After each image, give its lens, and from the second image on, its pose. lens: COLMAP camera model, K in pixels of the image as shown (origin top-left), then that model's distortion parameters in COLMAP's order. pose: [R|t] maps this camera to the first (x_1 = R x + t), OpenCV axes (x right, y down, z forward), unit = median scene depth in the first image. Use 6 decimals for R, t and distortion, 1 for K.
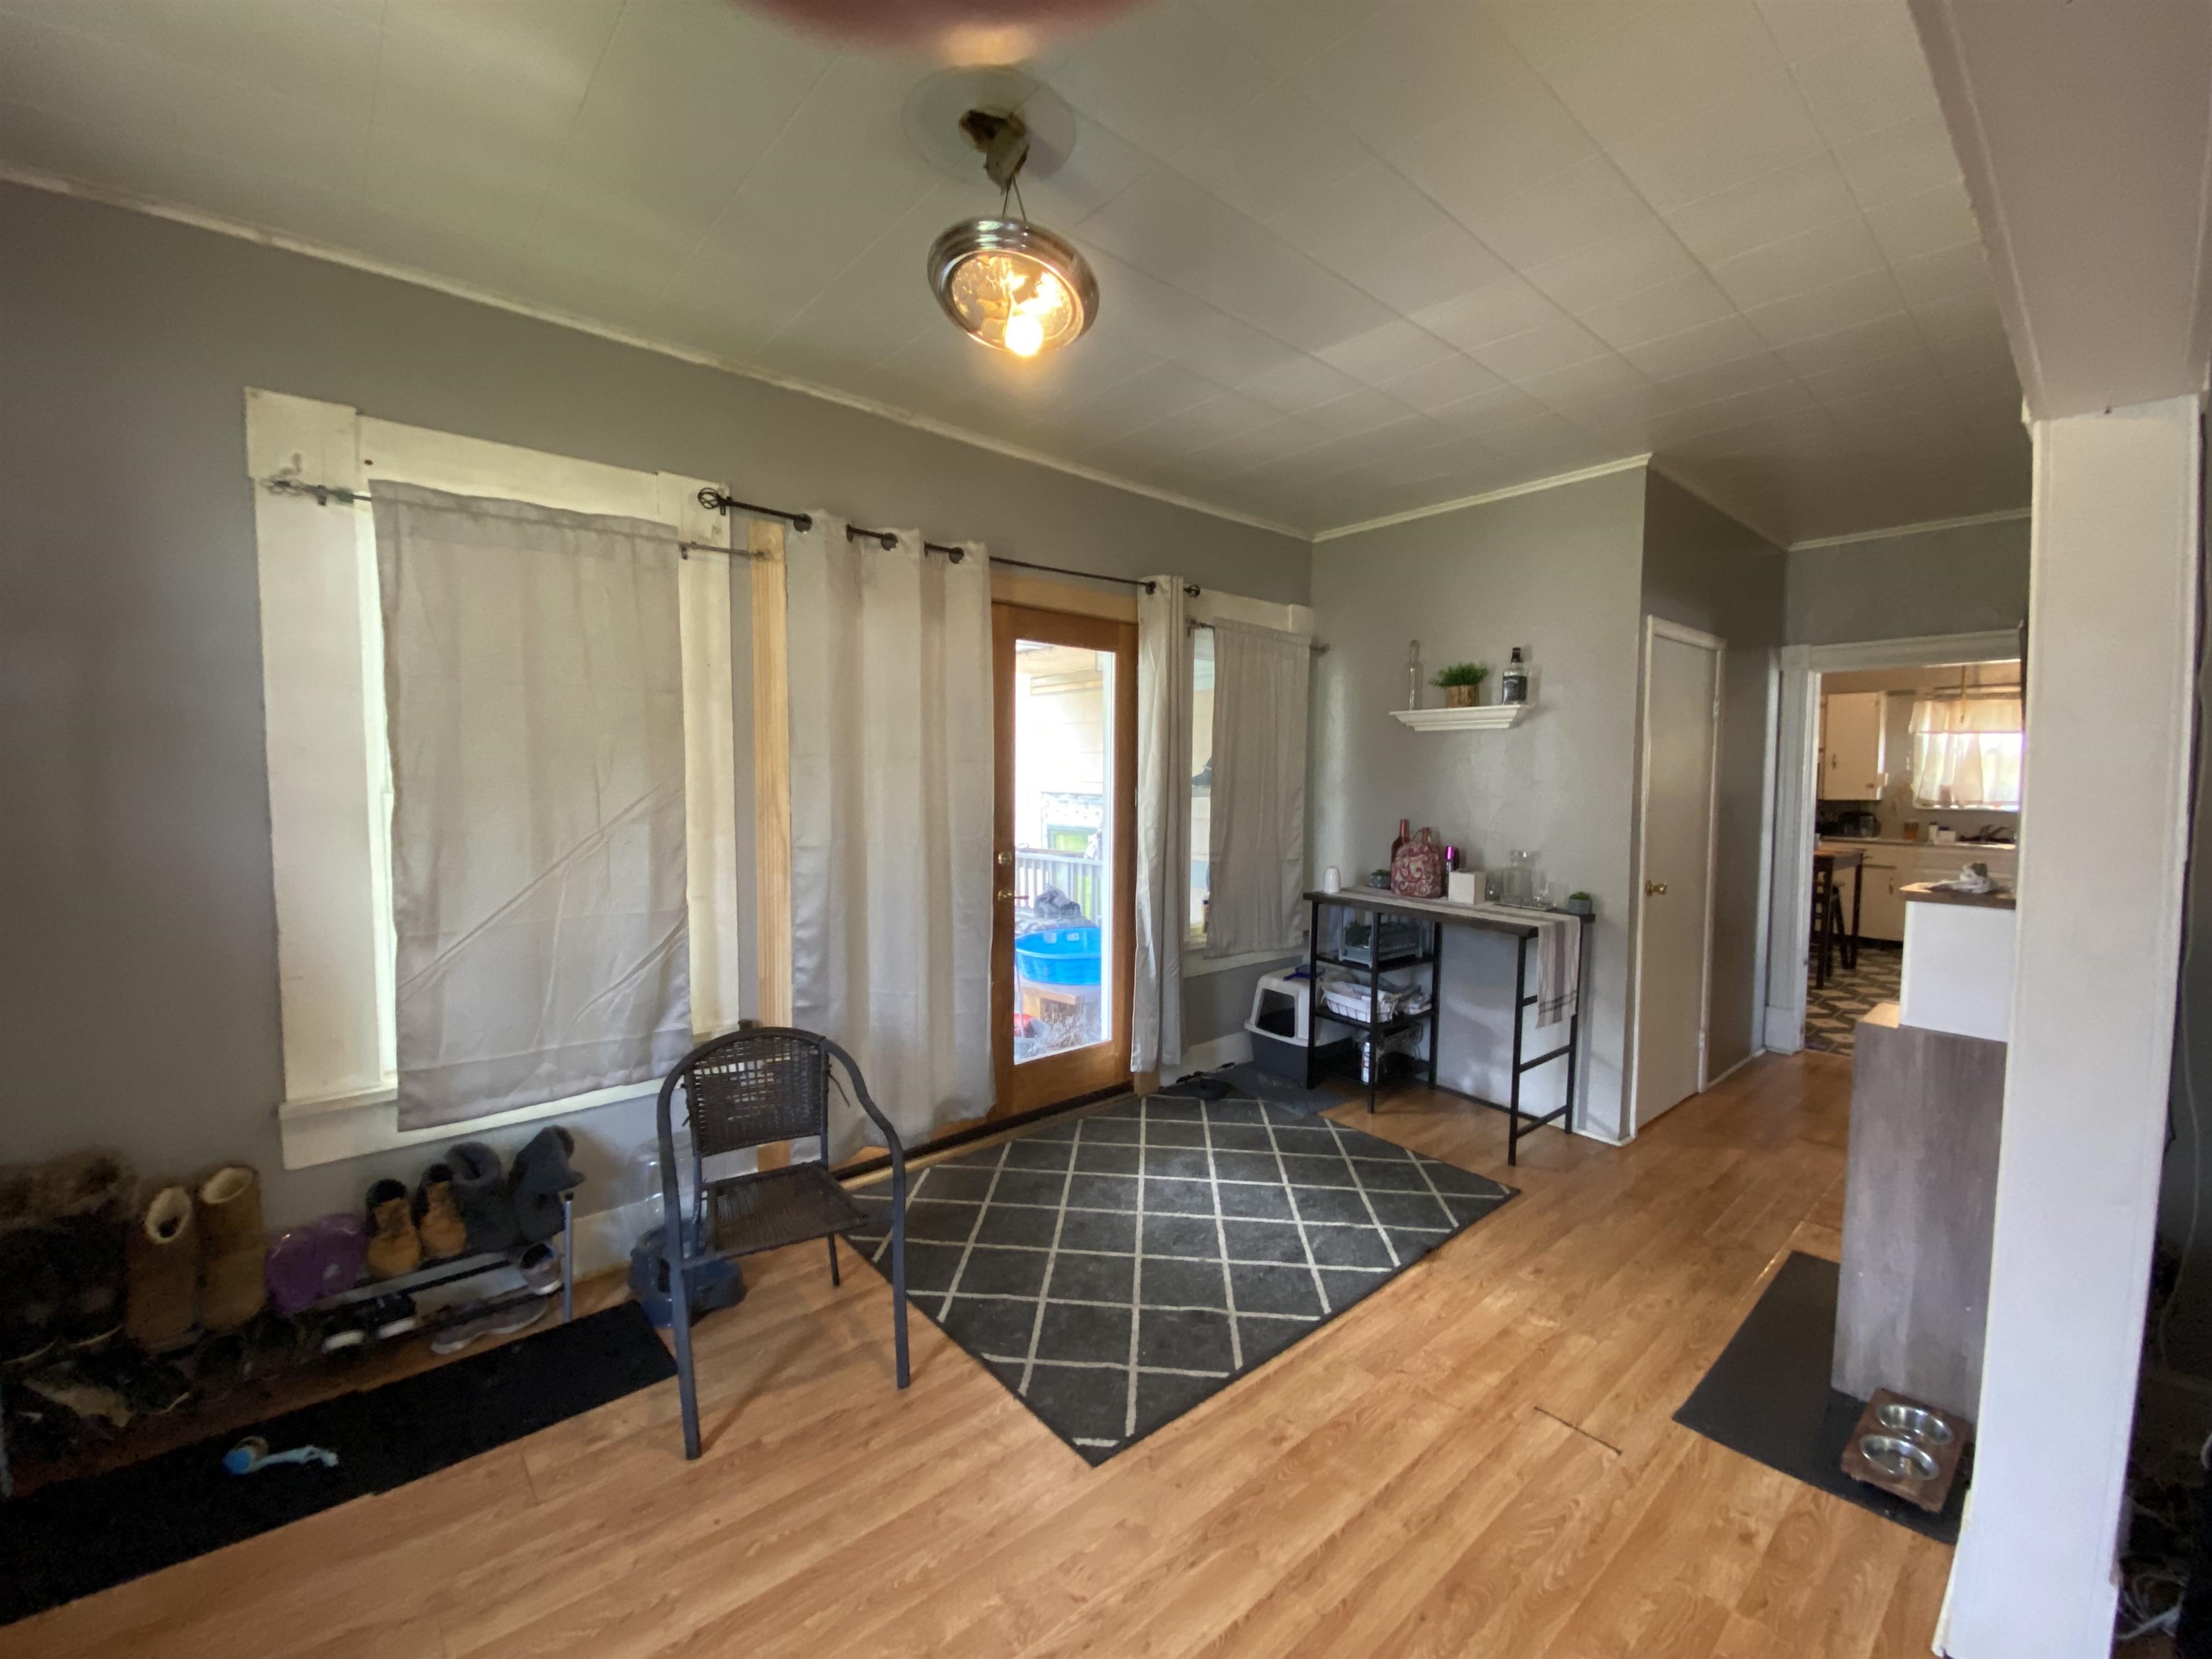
lens RADIAL K [[879.8, 0, 1124.0], [0, 879.8, 822.0], [0, 0, 1]] dist [0.050807, -0.038035]
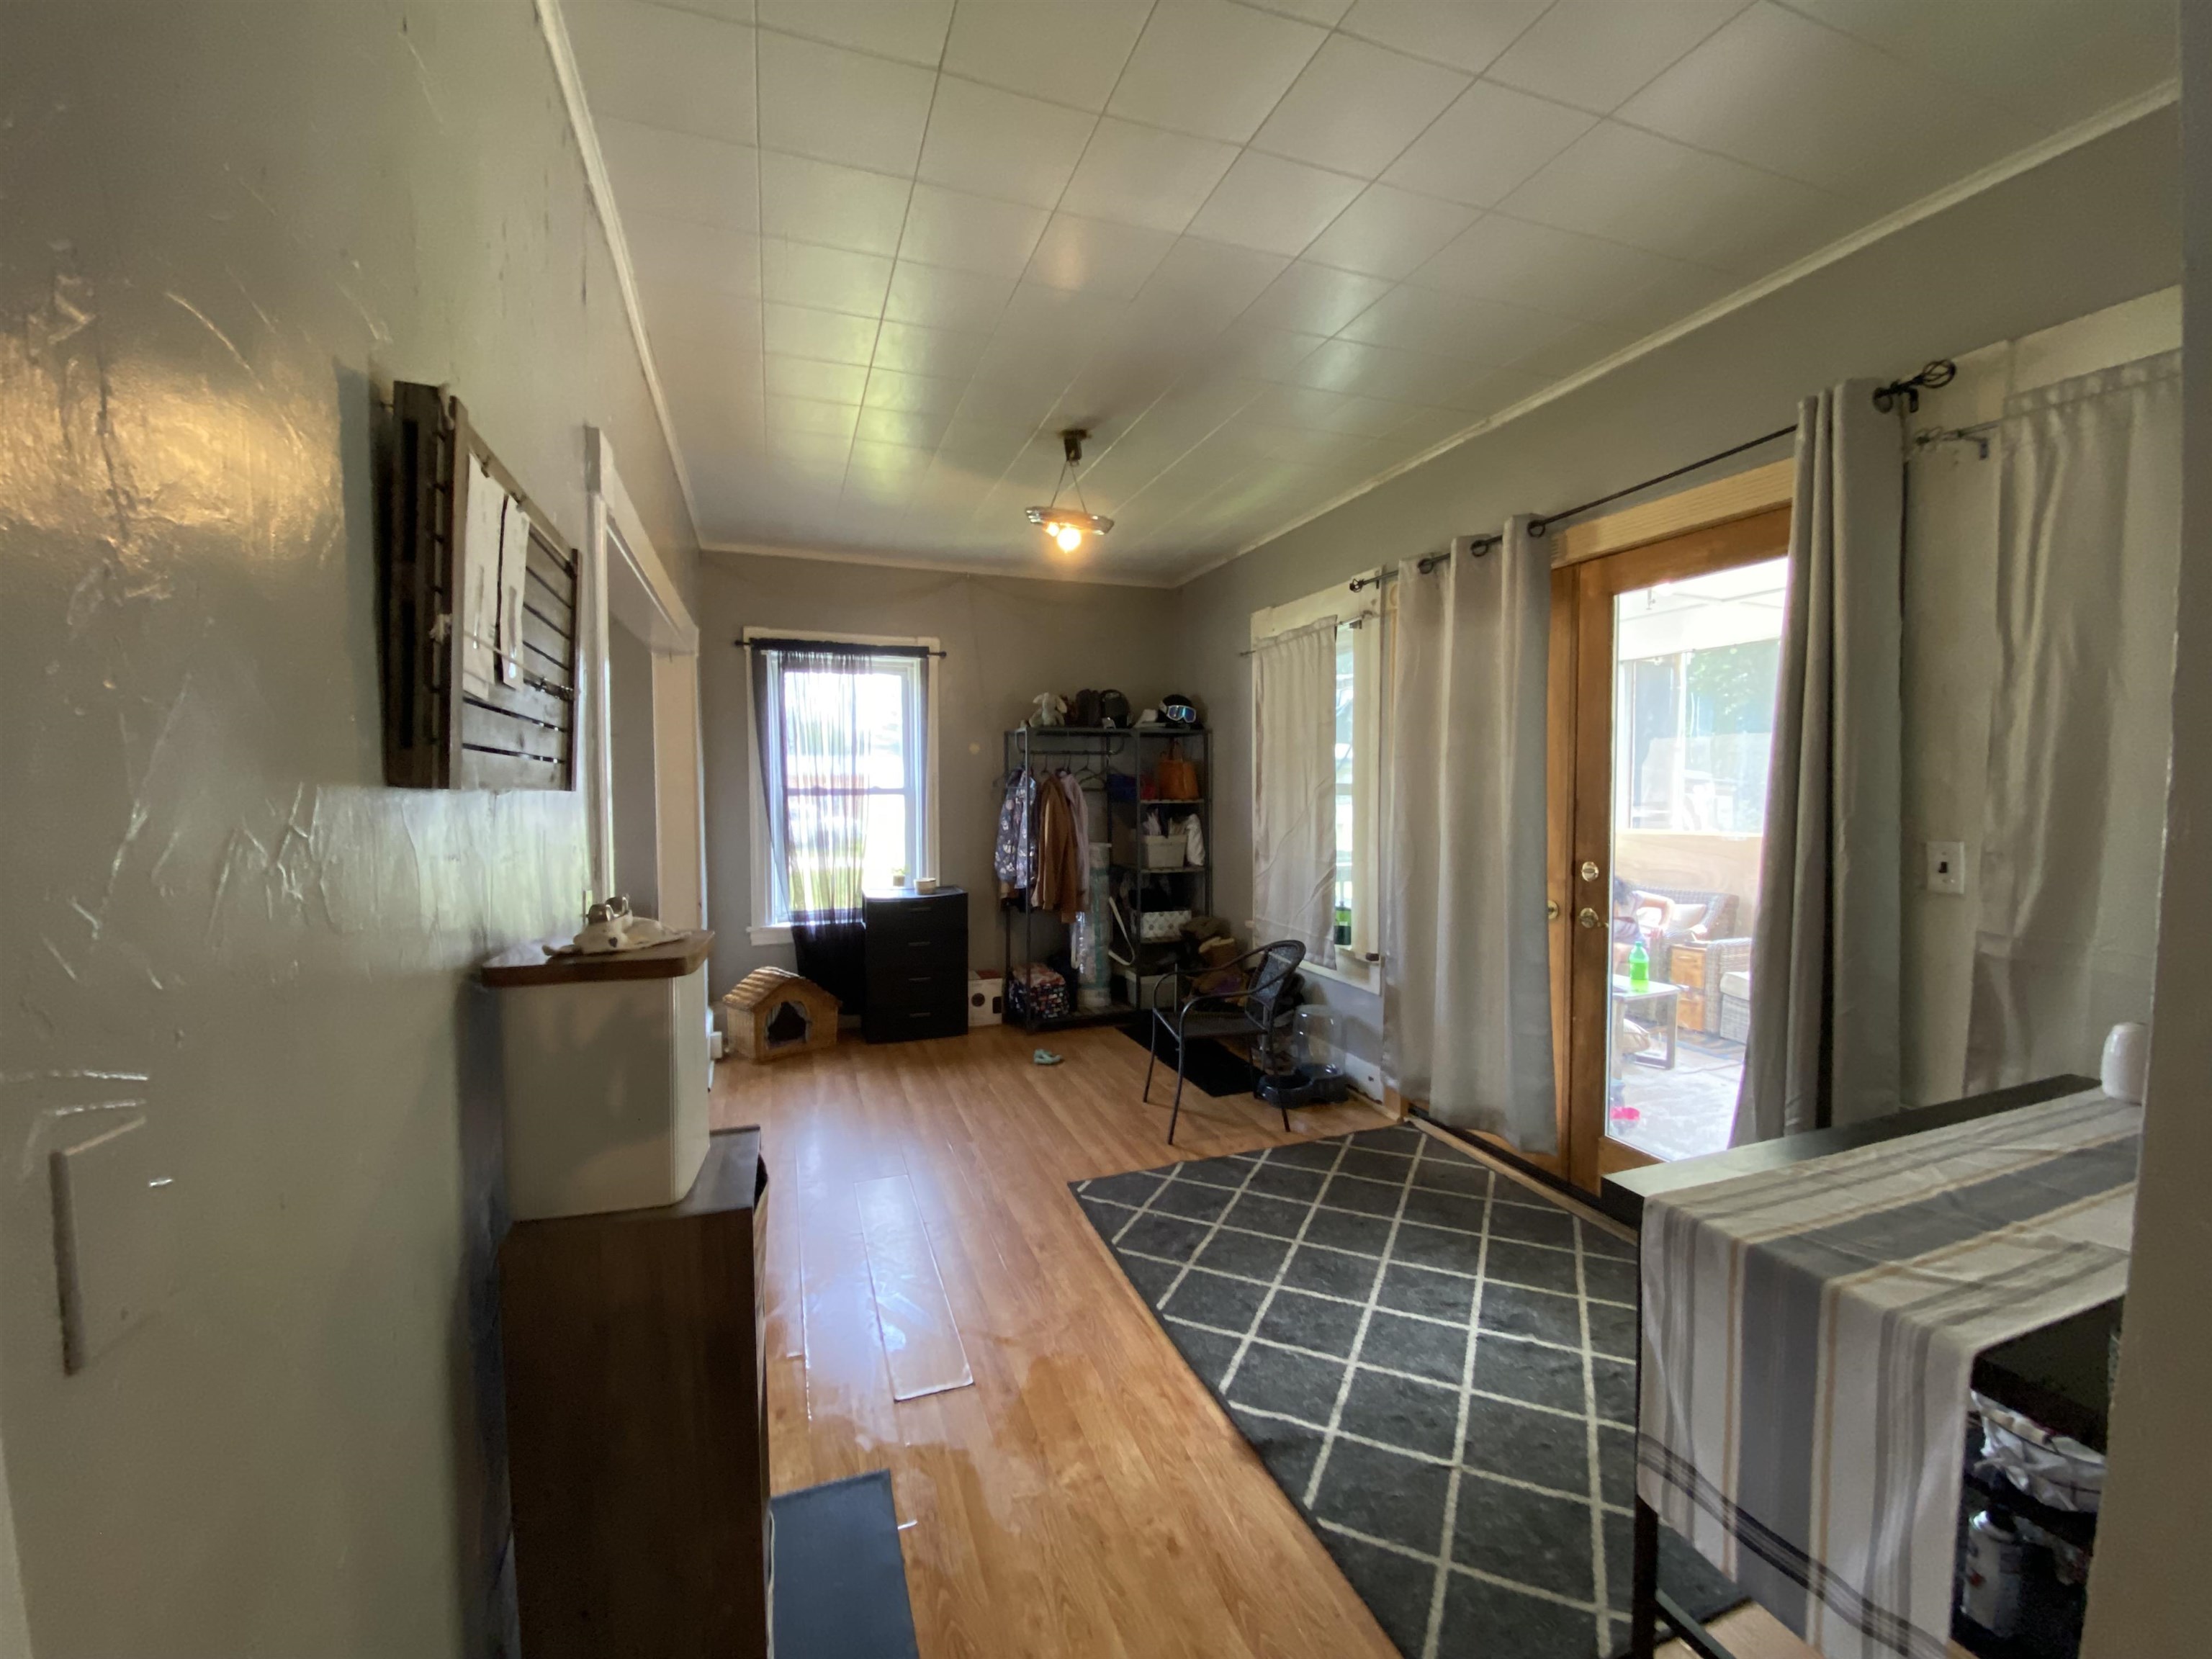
lens RADIAL K [[904.7, 0, 1105.2], [0, 904.7, 821.6], [0, 0, 1]] dist [0.057283, -0.040856]
pose [[-0.361342, 0.030789, -0.931925, 1.148423], [-0.051013, 0.997305, 0.052728, -0.036915], [0.931037, 0.066593, -0.358798, 1.241970]]
